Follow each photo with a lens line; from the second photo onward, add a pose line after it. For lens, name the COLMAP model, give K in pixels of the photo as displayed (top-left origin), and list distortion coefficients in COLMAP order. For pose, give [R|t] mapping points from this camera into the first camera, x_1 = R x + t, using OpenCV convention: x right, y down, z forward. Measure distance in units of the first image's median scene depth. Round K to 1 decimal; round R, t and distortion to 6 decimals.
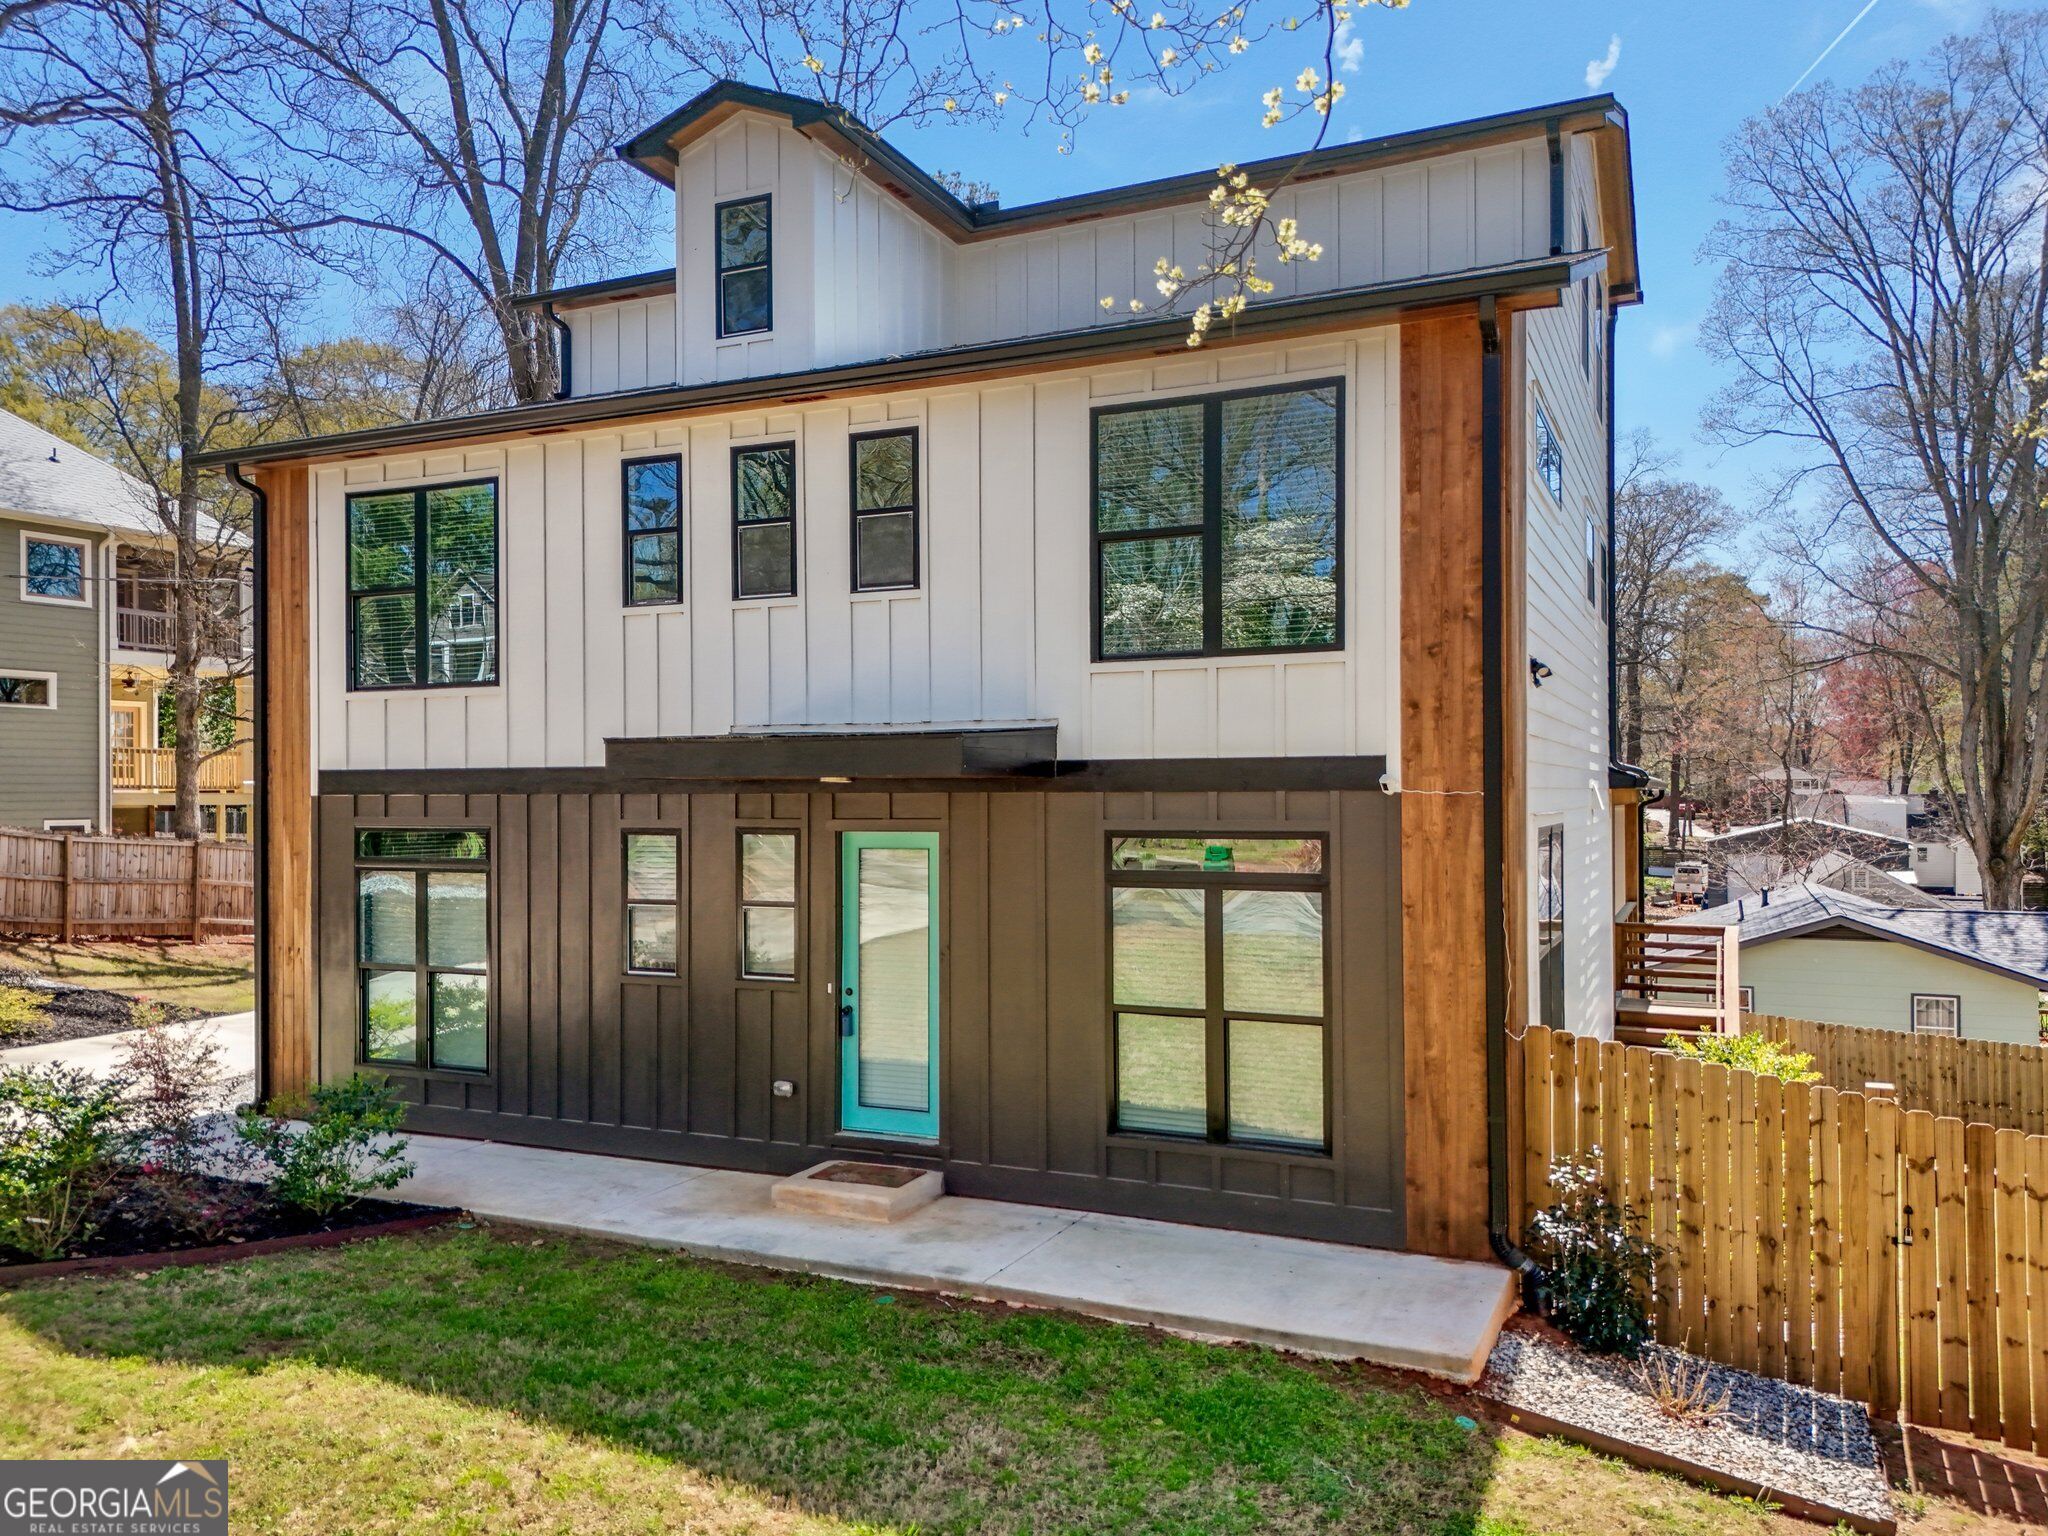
lens RADIAL K [[1505.6, 0, 1019.5], [0, 1505.6, 780.8], [0, 0, 1]] dist [0.028518, 0.000148]
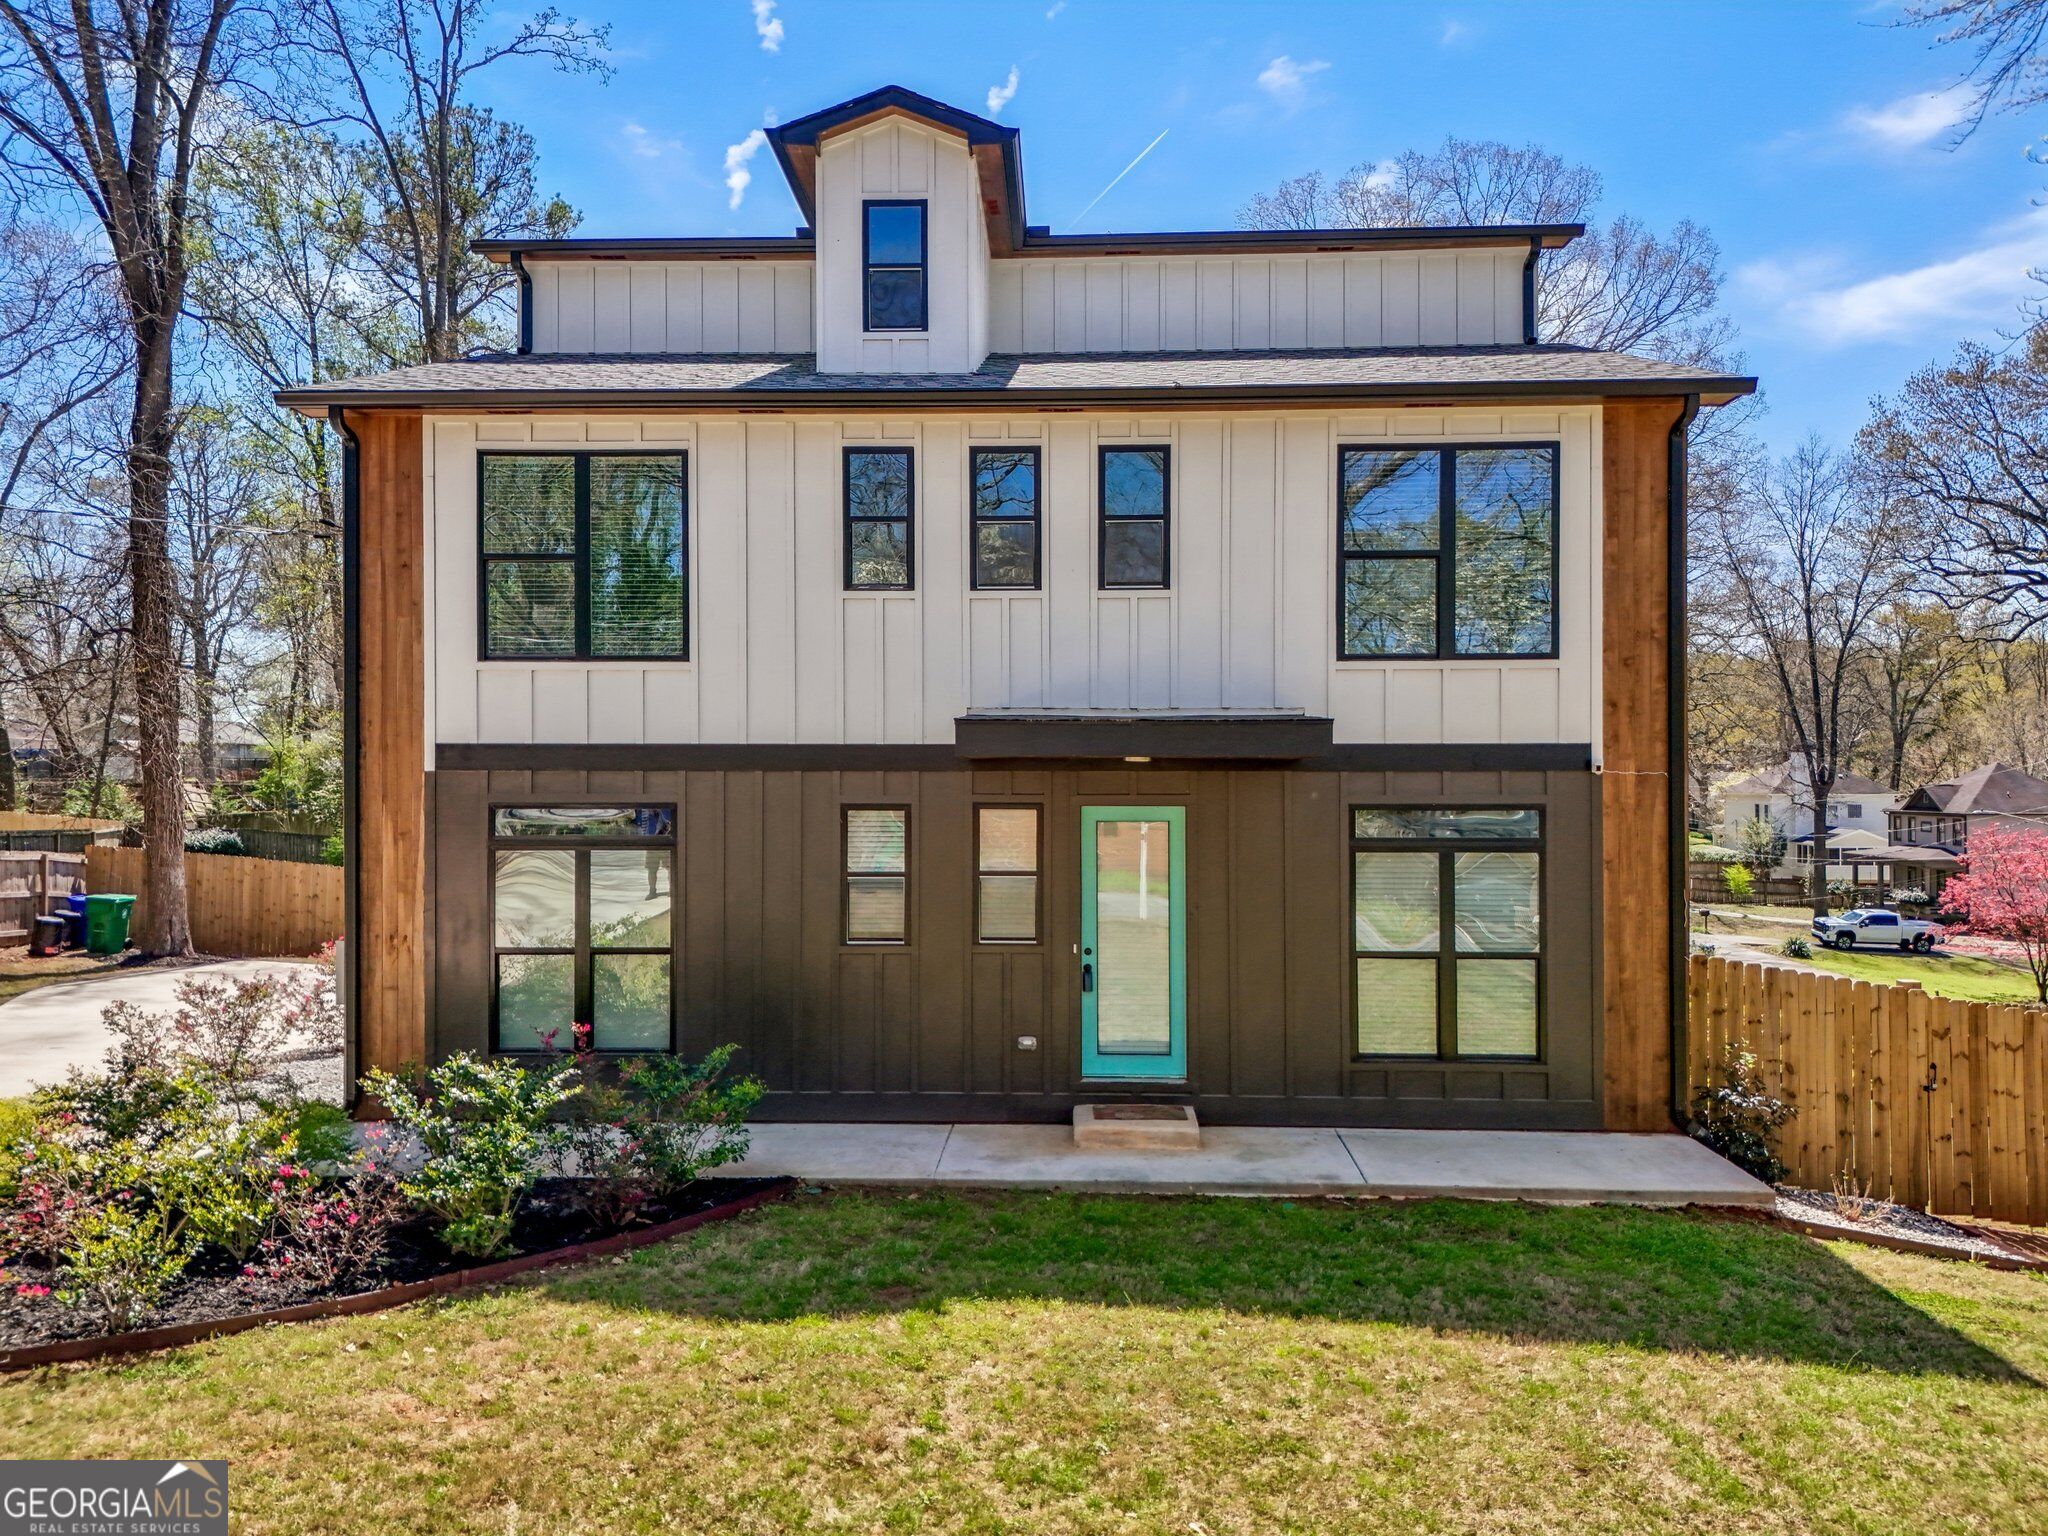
lens RADIAL K [[1504.3, 0, 1024.0], [0, 1504.3, 768.0], [0, 0, 1]] dist [0.043687, -0.028496]
pose [[0.925920, 0.005052, 0.377687, -0.605510], [-0.006975, 0.999969, 0.003725, 0.002071], [-0.377656, -0.006083, 0.925926, -0.000021]]
